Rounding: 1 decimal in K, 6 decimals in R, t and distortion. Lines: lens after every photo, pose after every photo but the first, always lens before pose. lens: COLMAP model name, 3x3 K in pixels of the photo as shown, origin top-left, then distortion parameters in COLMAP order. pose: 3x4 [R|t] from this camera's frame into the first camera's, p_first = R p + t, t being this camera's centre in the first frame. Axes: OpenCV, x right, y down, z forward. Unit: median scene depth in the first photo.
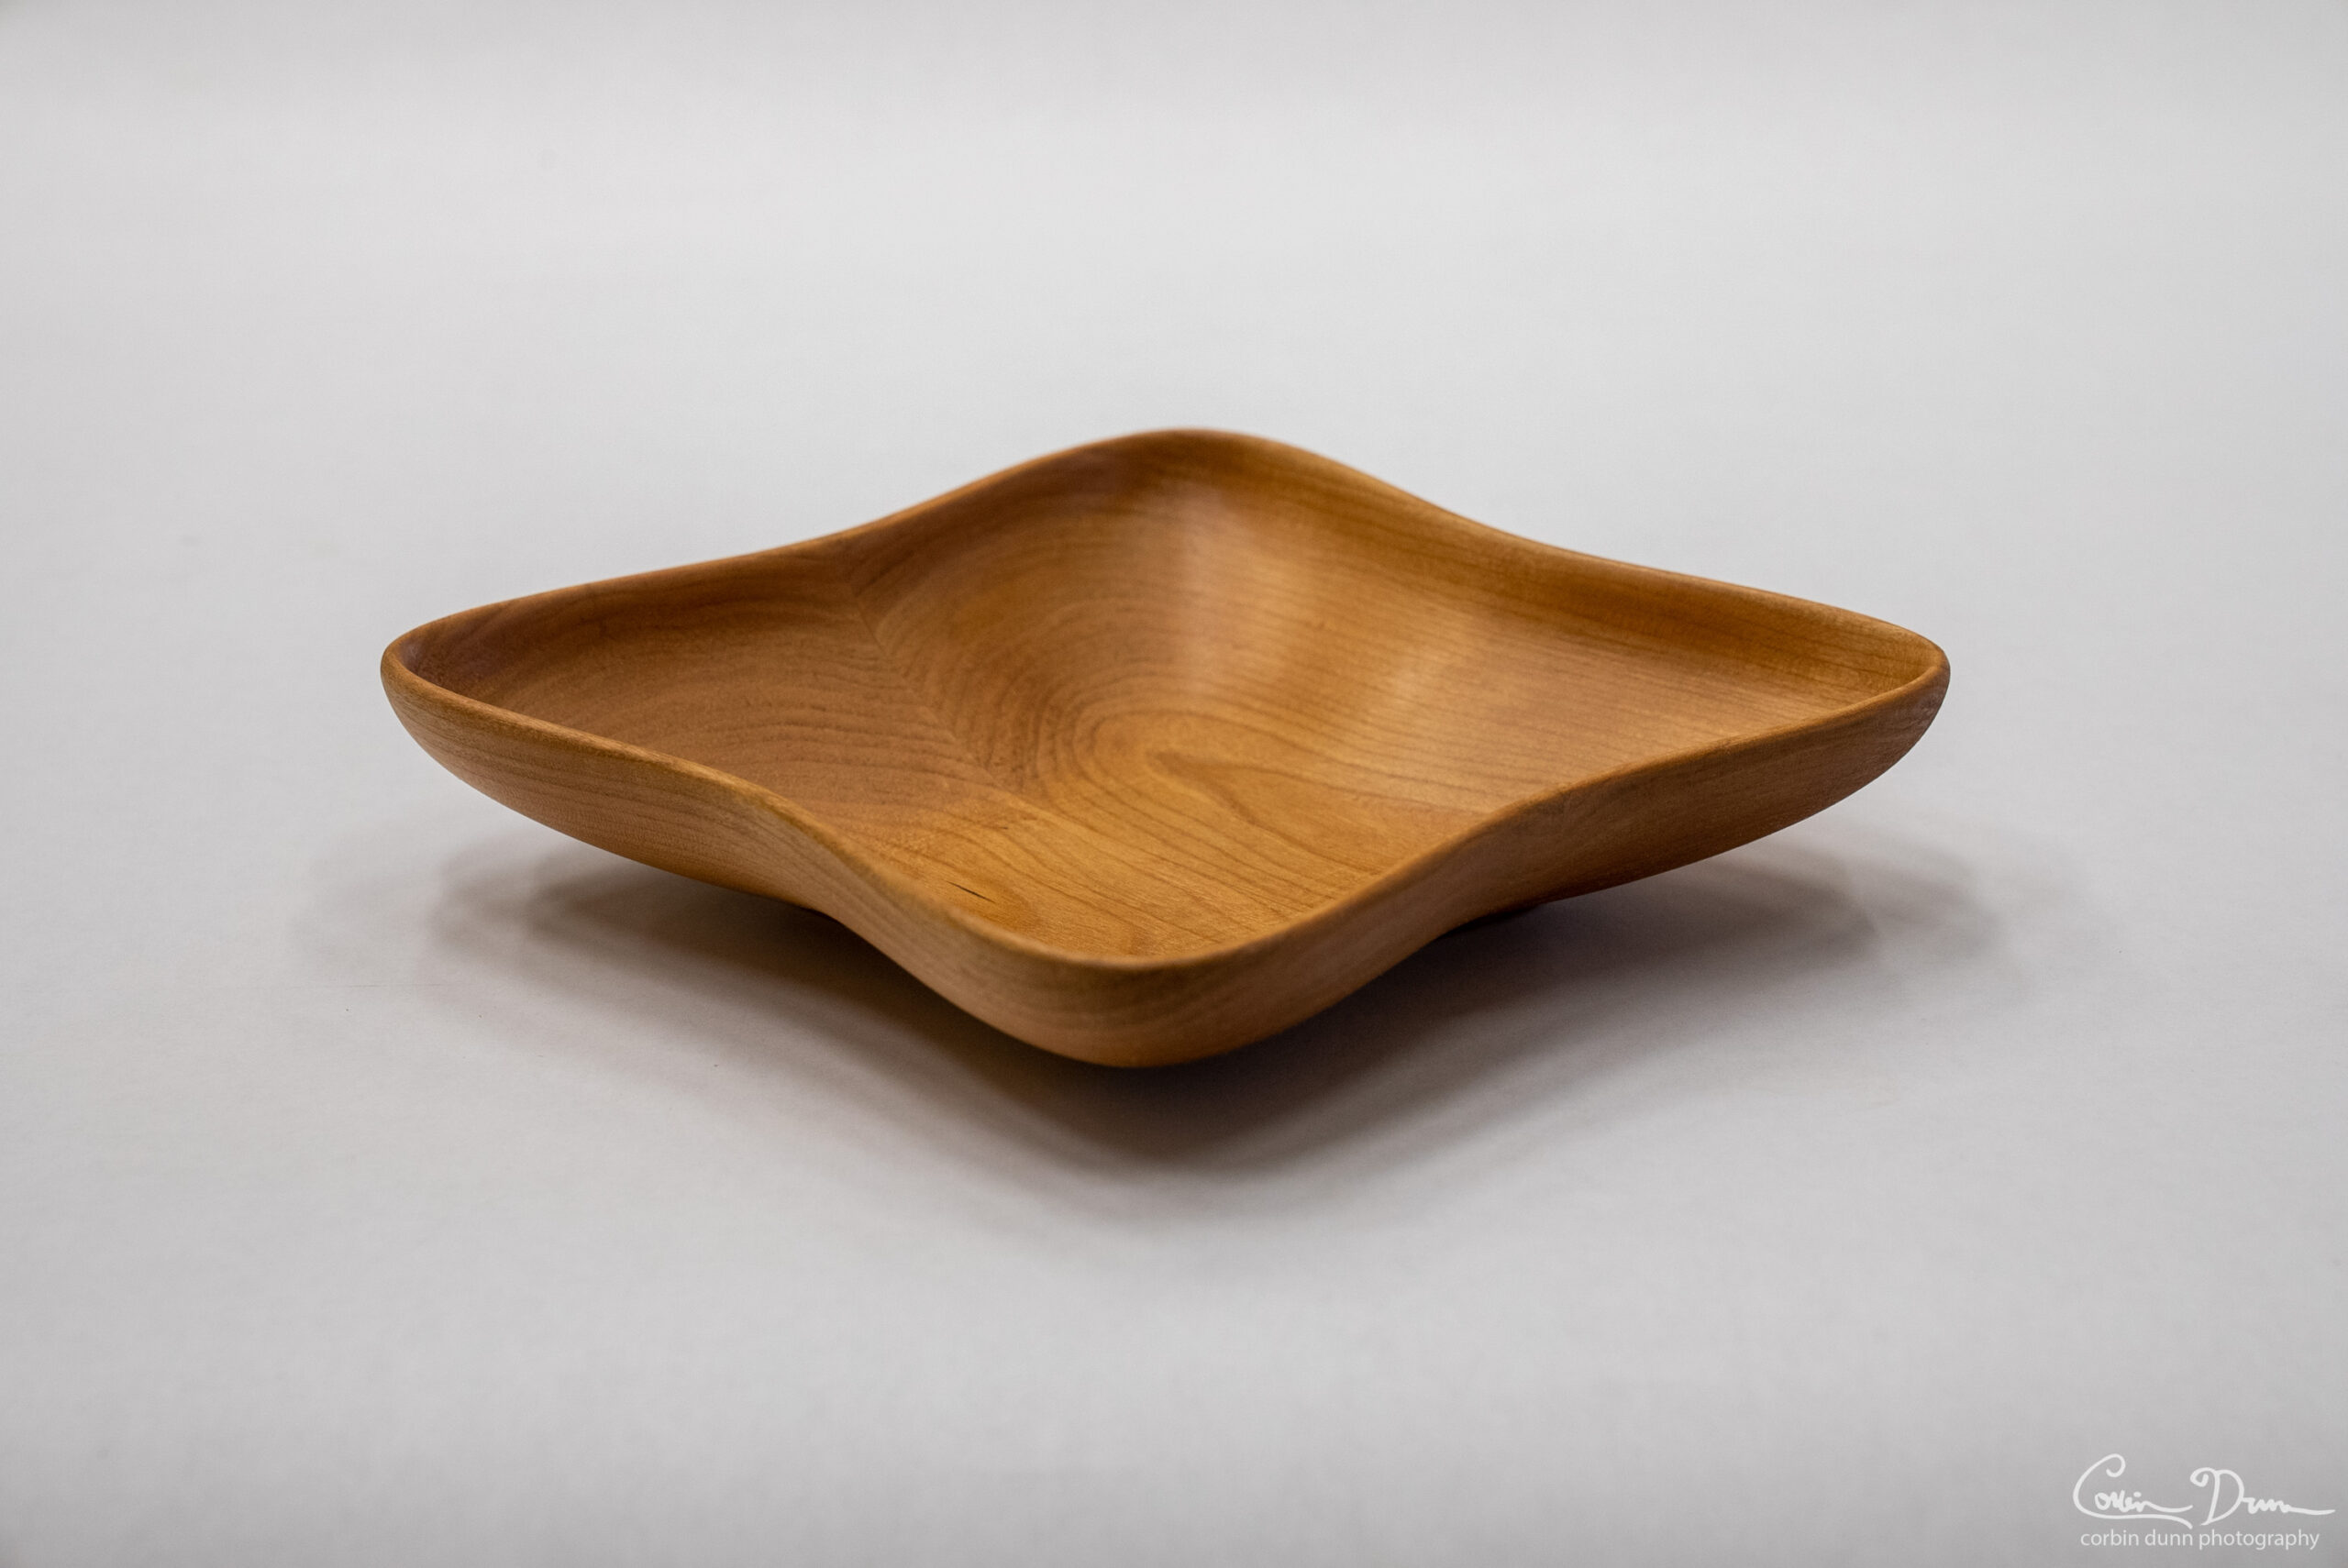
lens RADIAL K [[4561.1, 0, 1174.0], [0, 4561.1, 784.0], [0, 0, 1]] dist [0.284754, -0.032289]
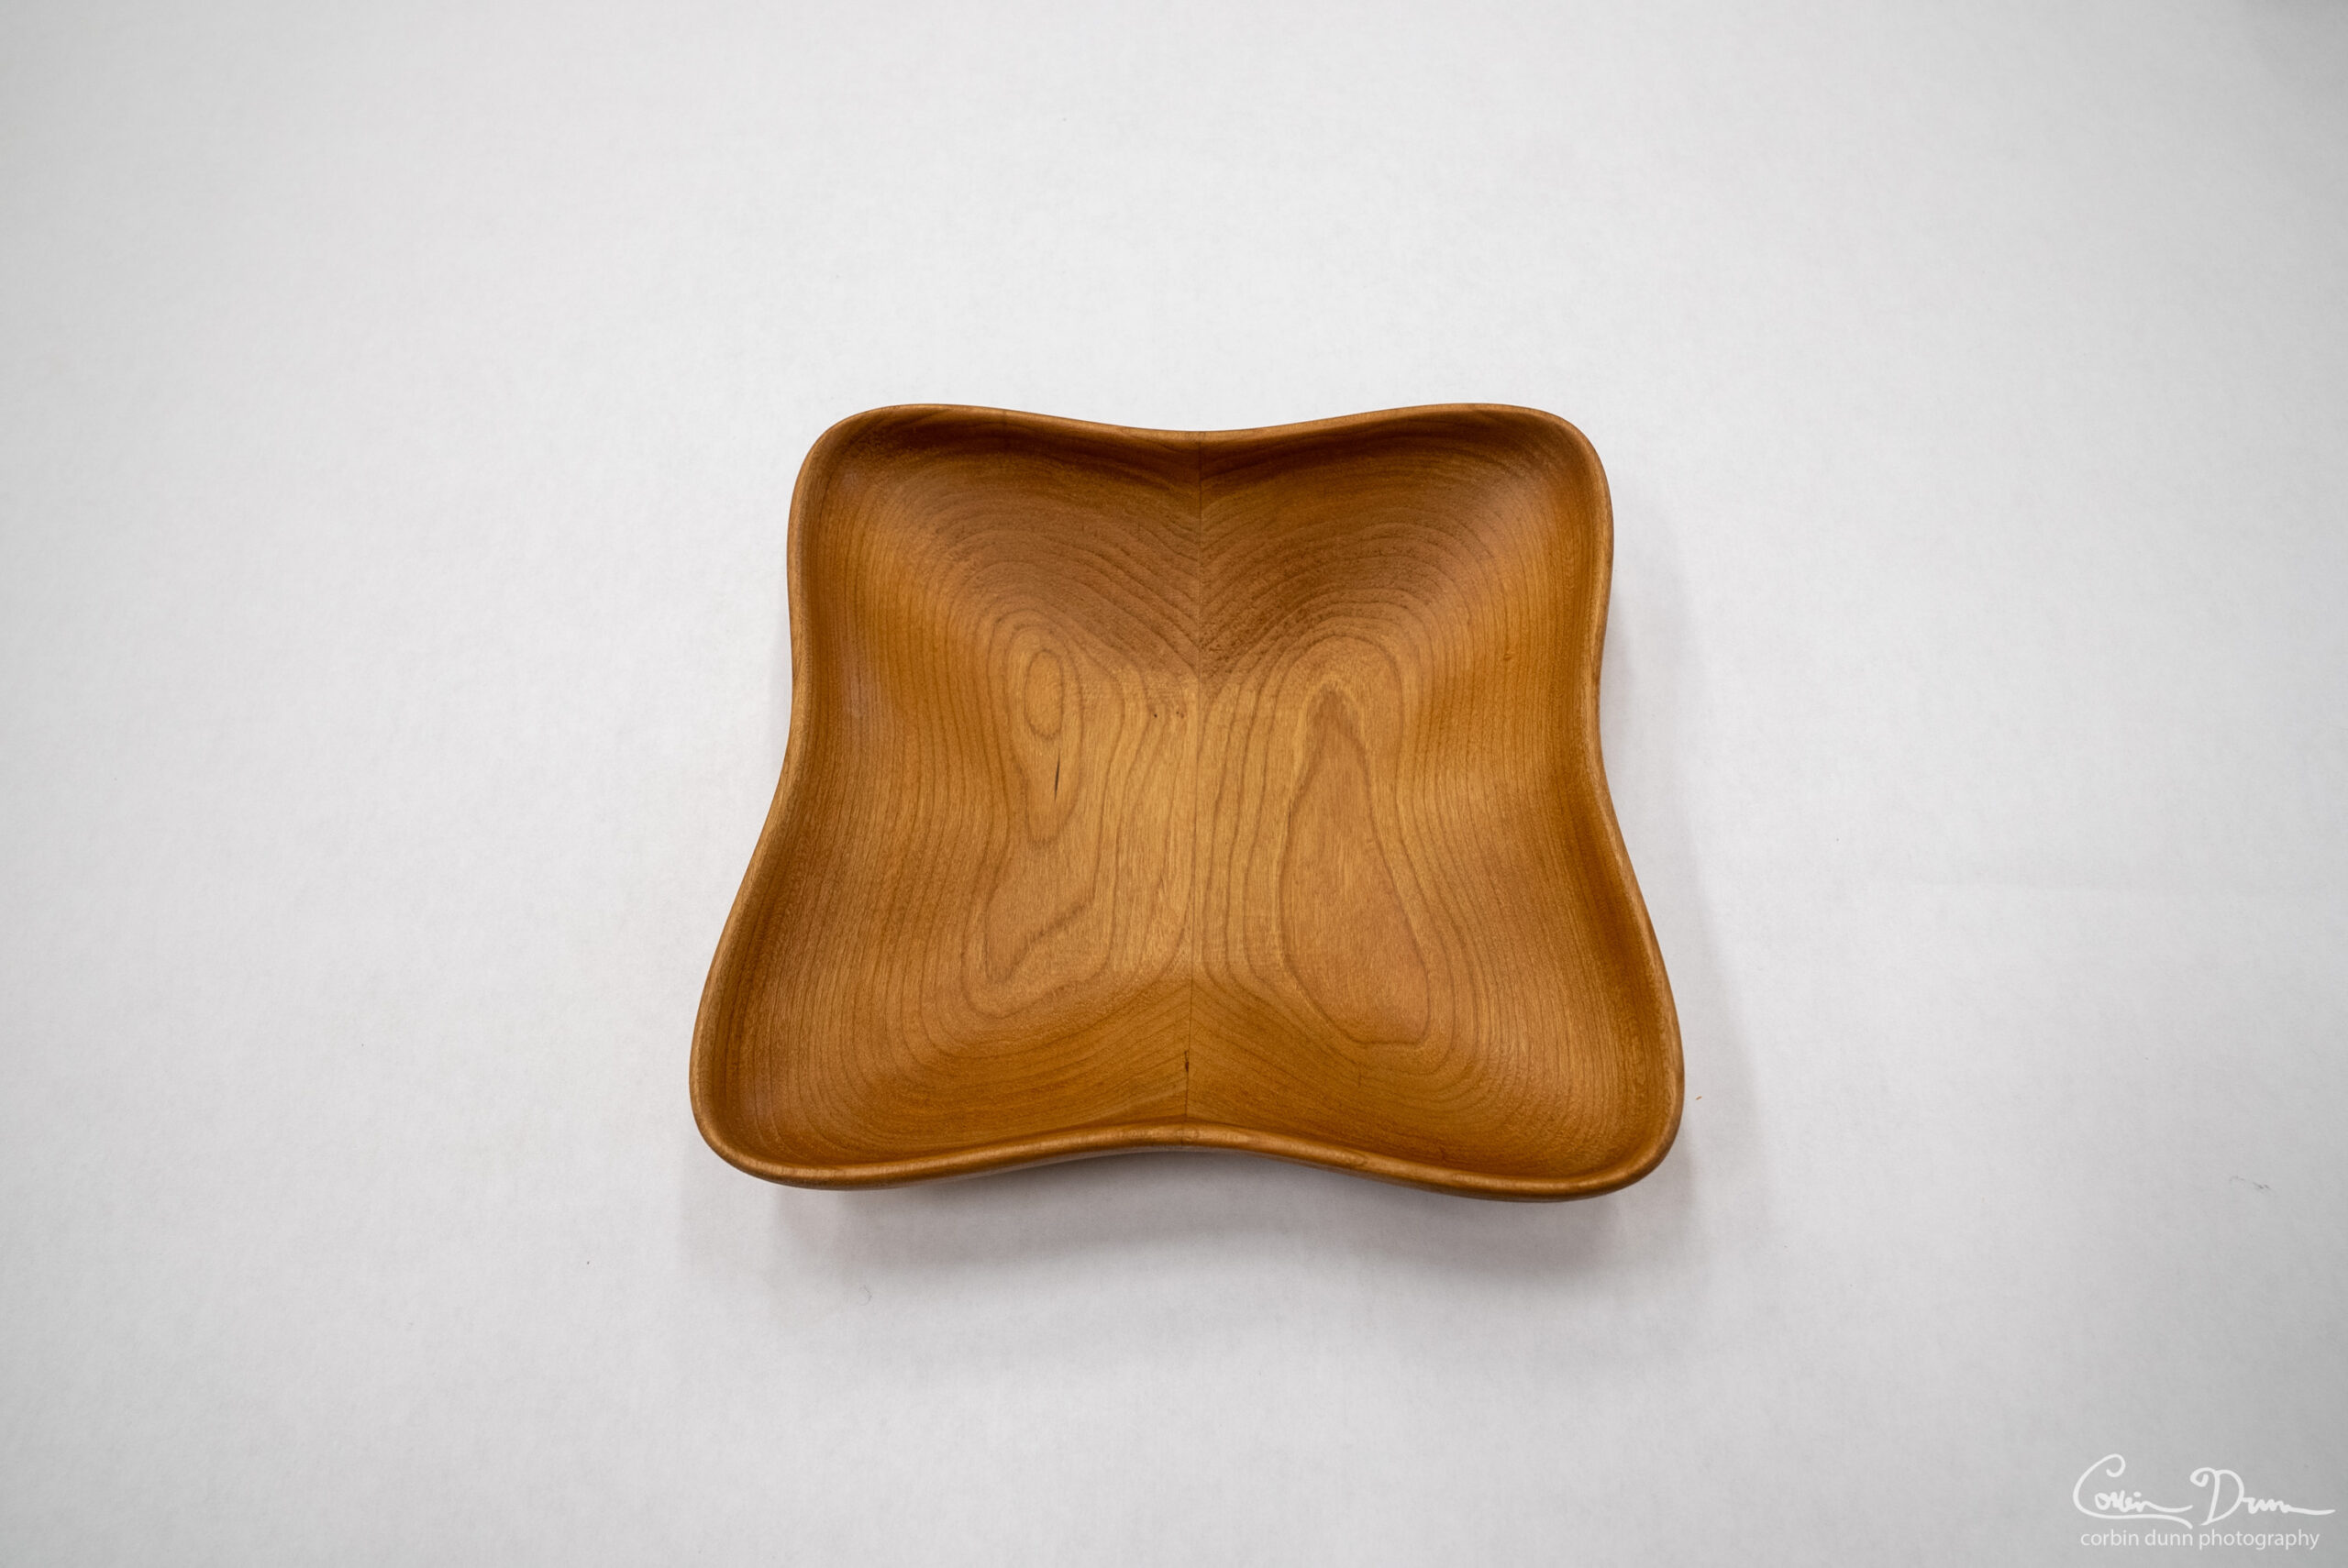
lens RADIAL K [[1611.7, 0, 1174.0], [0, 1611.7, 784.0], [0, 0, 1]] dist [-0.135912, 0.003252]
pose [[0.707022, 0.606672, -0.363412, 0.158342], [-0.224231, 0.679679, 0.698396, -0.319515], [0.670701, -0.412293, 0.616582, 0.668578]]
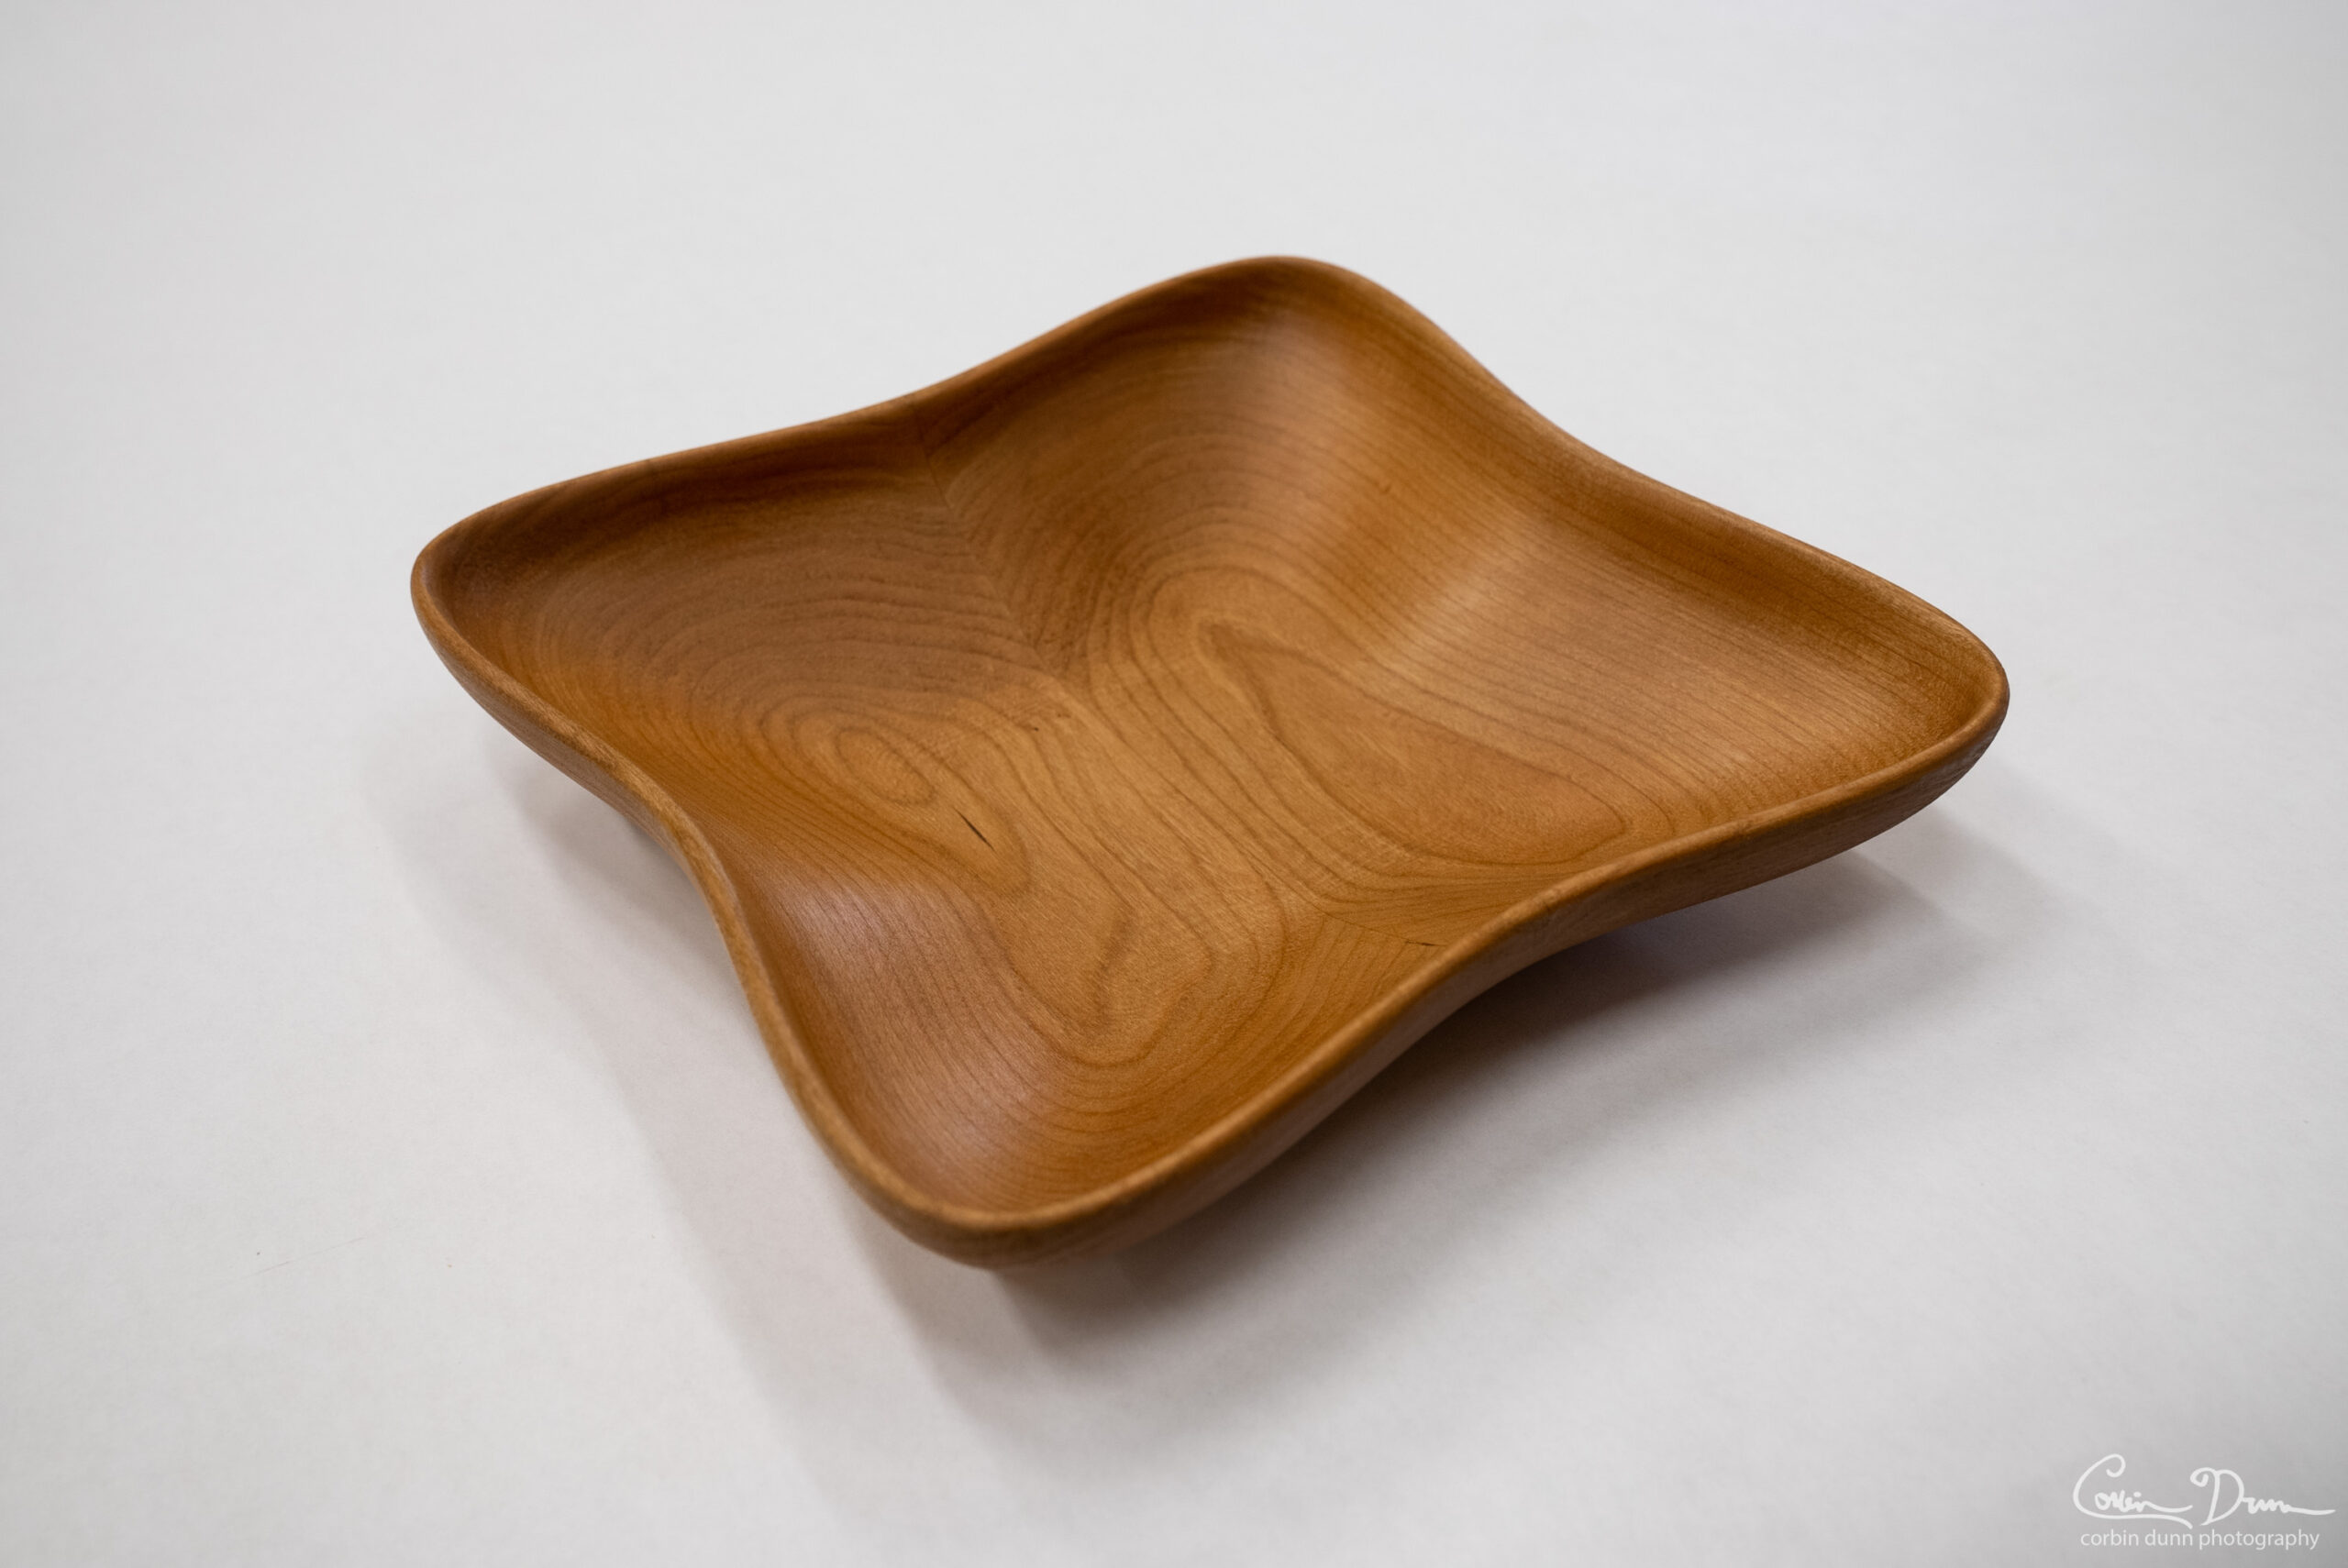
lens RADIAL K [[2328.2, 0, 1174.0], [0, 2328.2, 784.0], [0, 0, 1]] dist [-0.035399, 0.003978]
pose [[0.988468, 0.078510, -0.129489, 0.060418], [-0.036196, 0.952813, 0.301391, -0.133389], [0.147041, -0.293228, 0.944667, 0.496051]]
